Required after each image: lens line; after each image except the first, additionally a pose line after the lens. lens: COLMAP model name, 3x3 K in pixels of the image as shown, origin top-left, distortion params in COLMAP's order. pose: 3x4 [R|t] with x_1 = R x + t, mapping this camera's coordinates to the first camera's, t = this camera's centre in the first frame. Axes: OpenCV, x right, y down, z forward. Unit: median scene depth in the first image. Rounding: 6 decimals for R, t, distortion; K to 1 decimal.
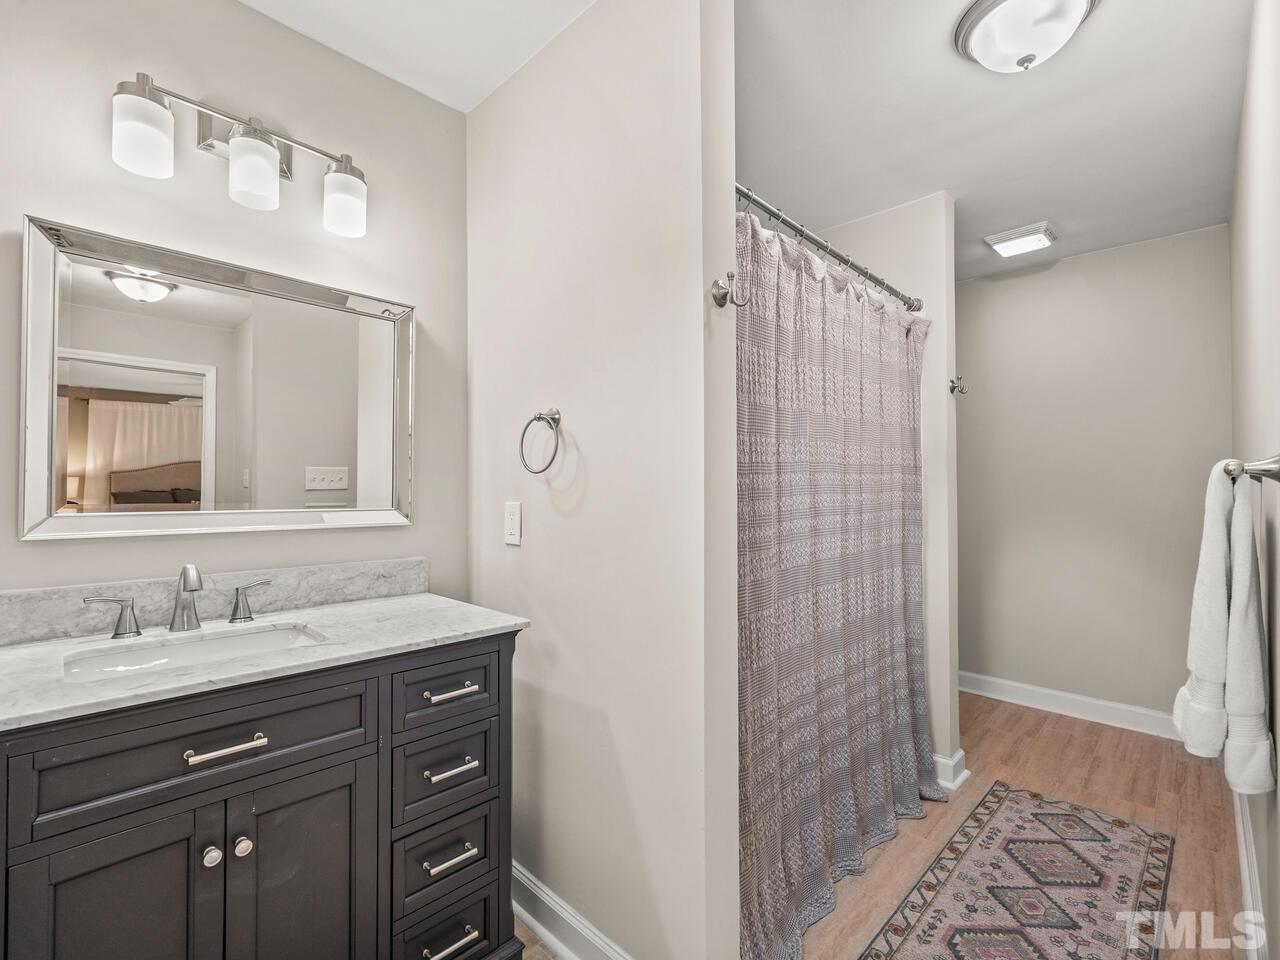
lens RADIAL K [[516.1, 0, 640.7], [0, 516.1, 488.0], [0, 0, 1]] dist [-0.000441, -0.000056]
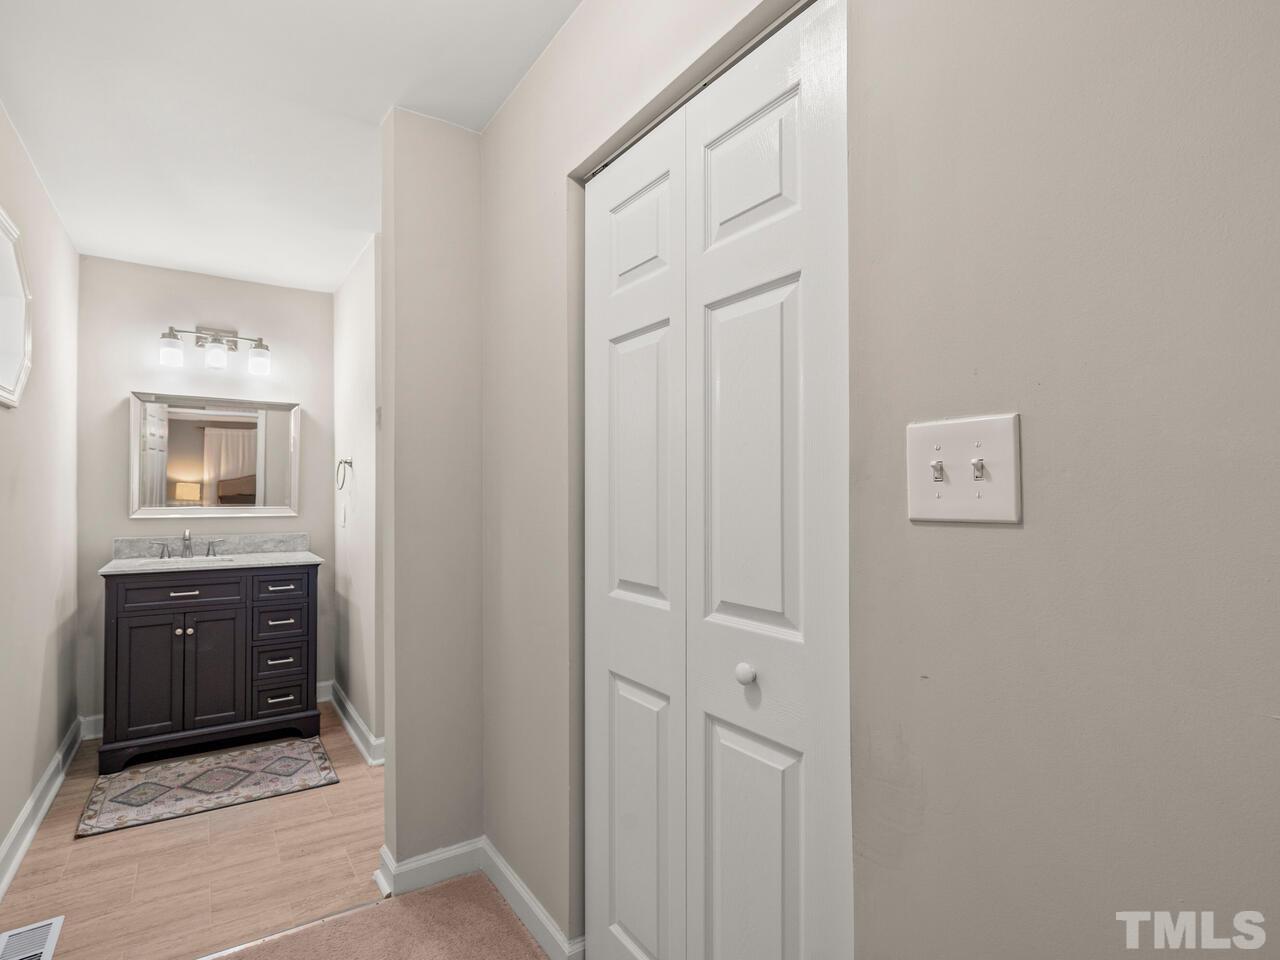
lens RADIAL K [[585.8, 0, 642.6], [0, 585.8, 486.0], [0, 0, 1]] dist [0.000767, 0.000344]
pose [[0.977359, 0.000158, -0.211588, 1.704266], [-0.001724, 0.999972, -0.007218, -0.035546], [0.211581, 0.007419, 0.977332, -1.167920]]
